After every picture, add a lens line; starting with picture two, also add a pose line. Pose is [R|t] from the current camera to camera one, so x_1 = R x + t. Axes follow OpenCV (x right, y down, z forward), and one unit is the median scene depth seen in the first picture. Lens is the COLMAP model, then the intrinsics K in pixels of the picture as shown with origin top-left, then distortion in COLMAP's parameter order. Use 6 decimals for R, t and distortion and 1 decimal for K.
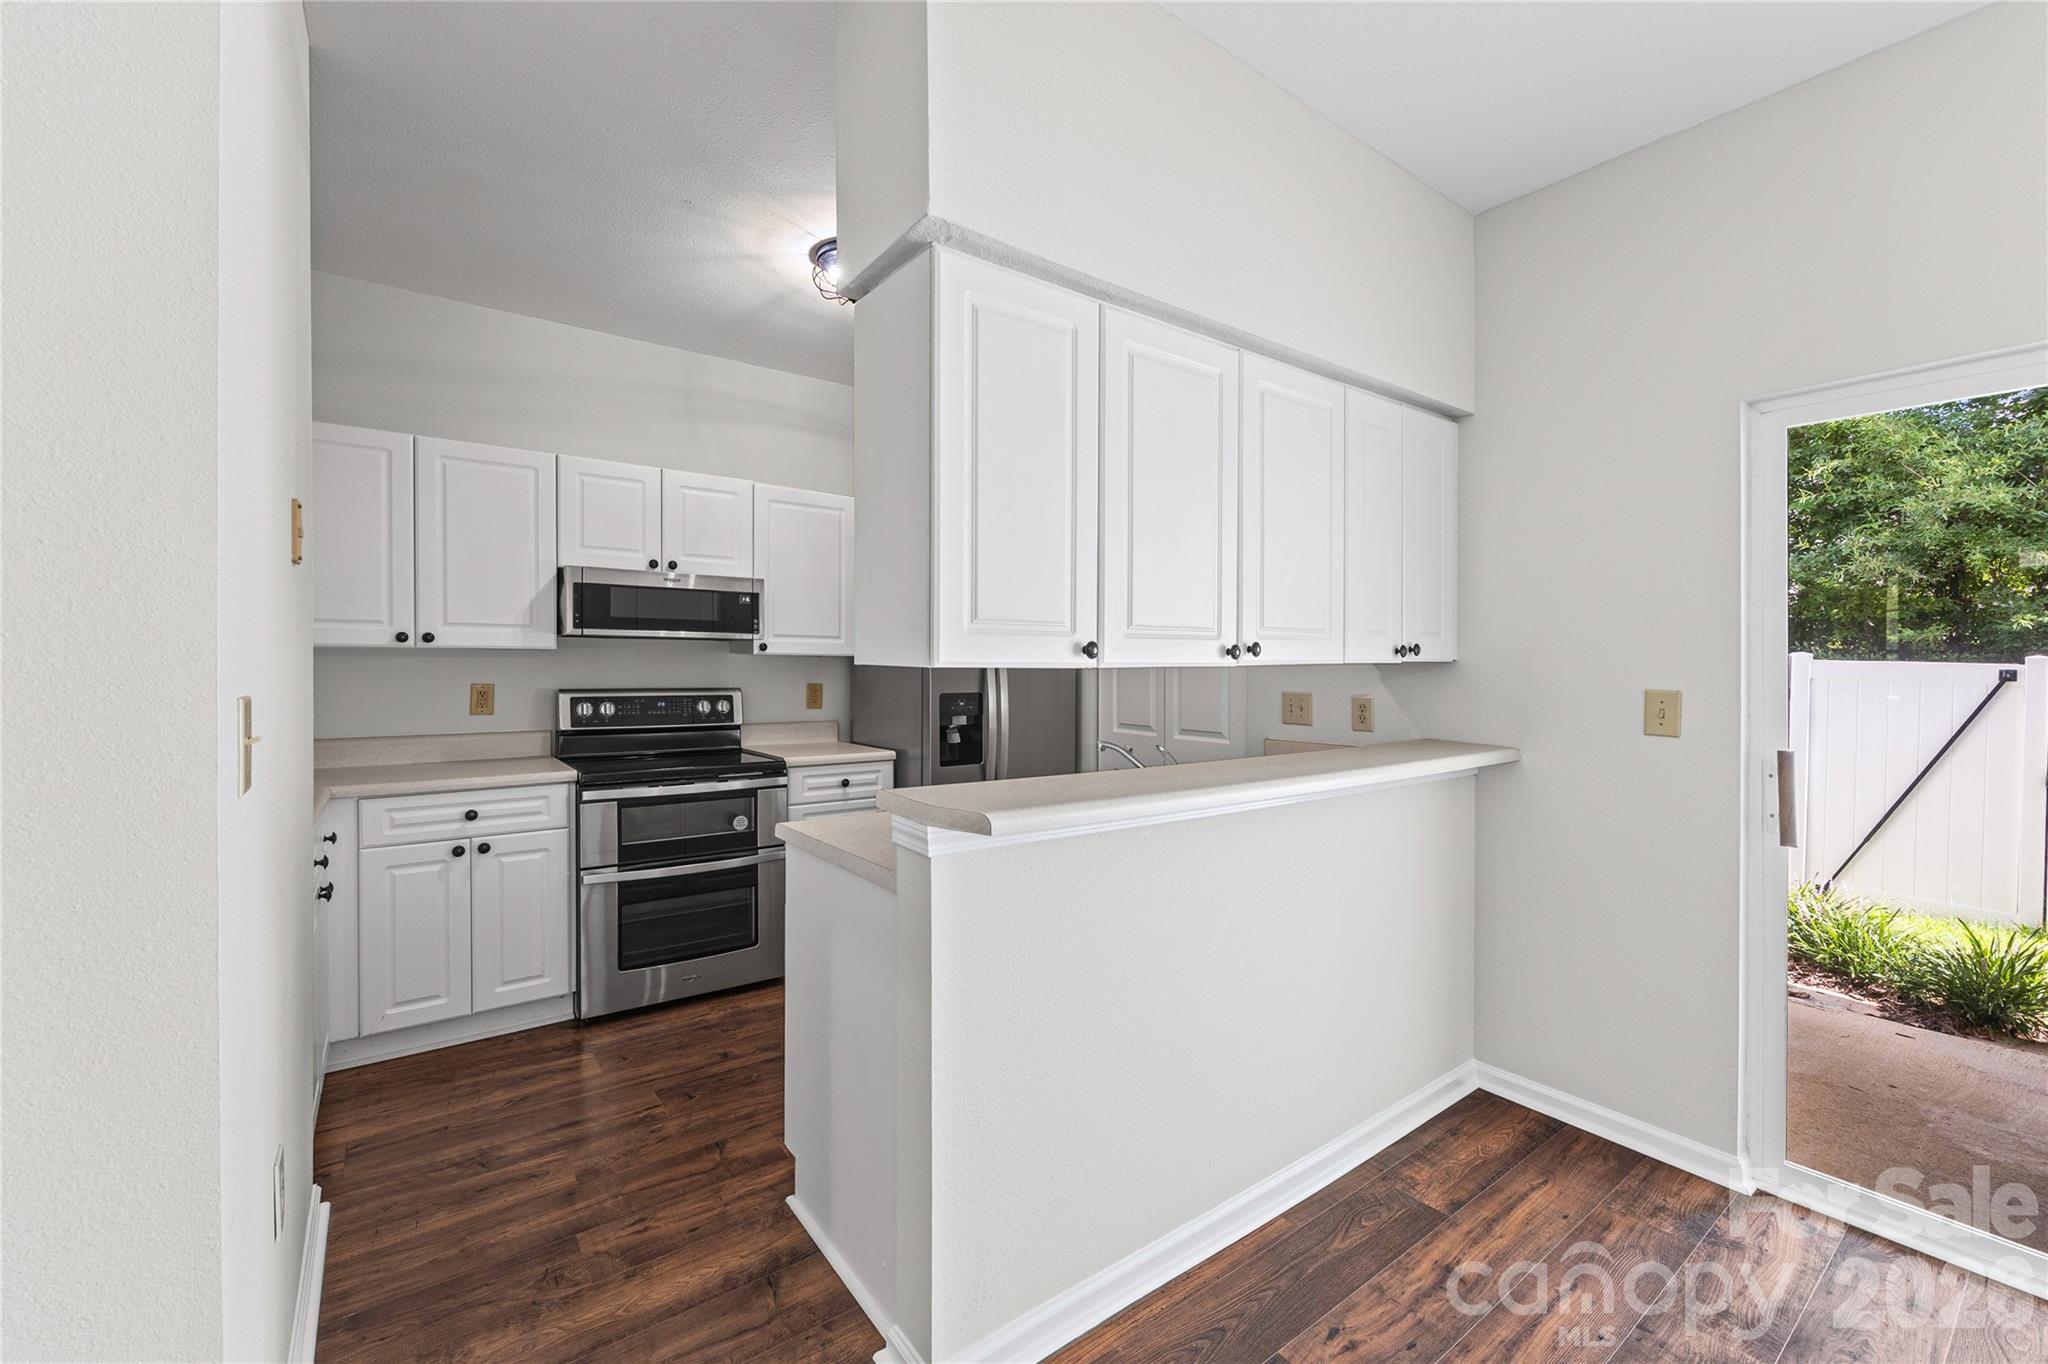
lens RADIAL K [[833.3, 0, 1003.9], [0, 833.3, 674.0], [0, 0, 1]] dist [-0.003588, -0.000179]
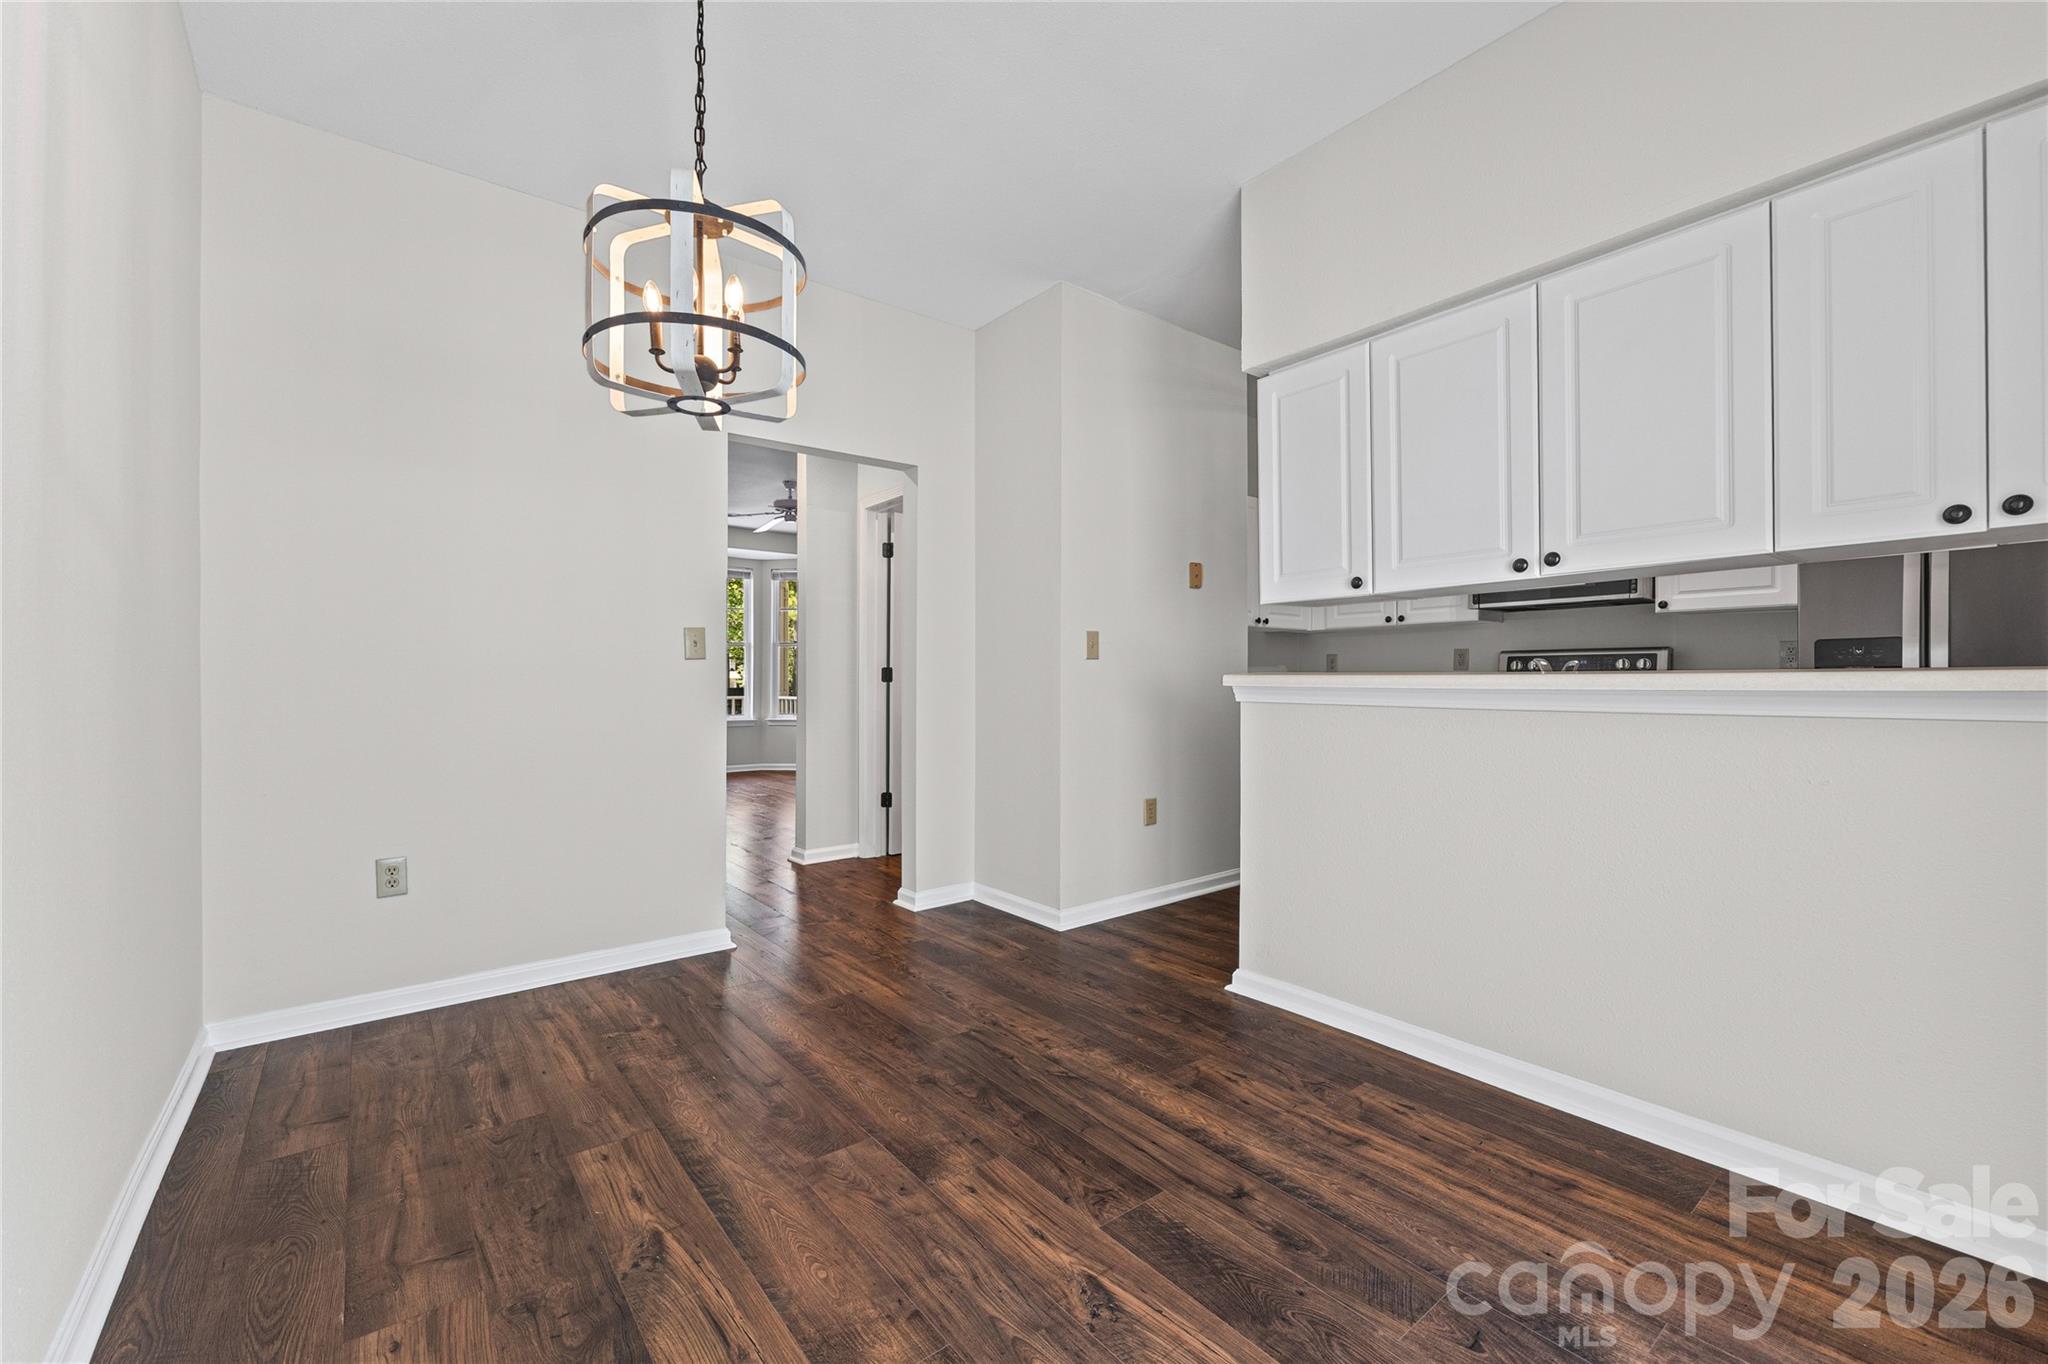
lens RADIAL K [[833.3, 0, 1003.9], [0, 833.3, 674.0], [0, 0, 1]] dist [-0.003588, -0.000179]
pose [[0.019661, -0.013864, -0.999711, 1.150784], [-0.005473, 0.999887, -0.013974, 0.114831], [0.999792, 0.005747, 0.019583, 0.256023]]
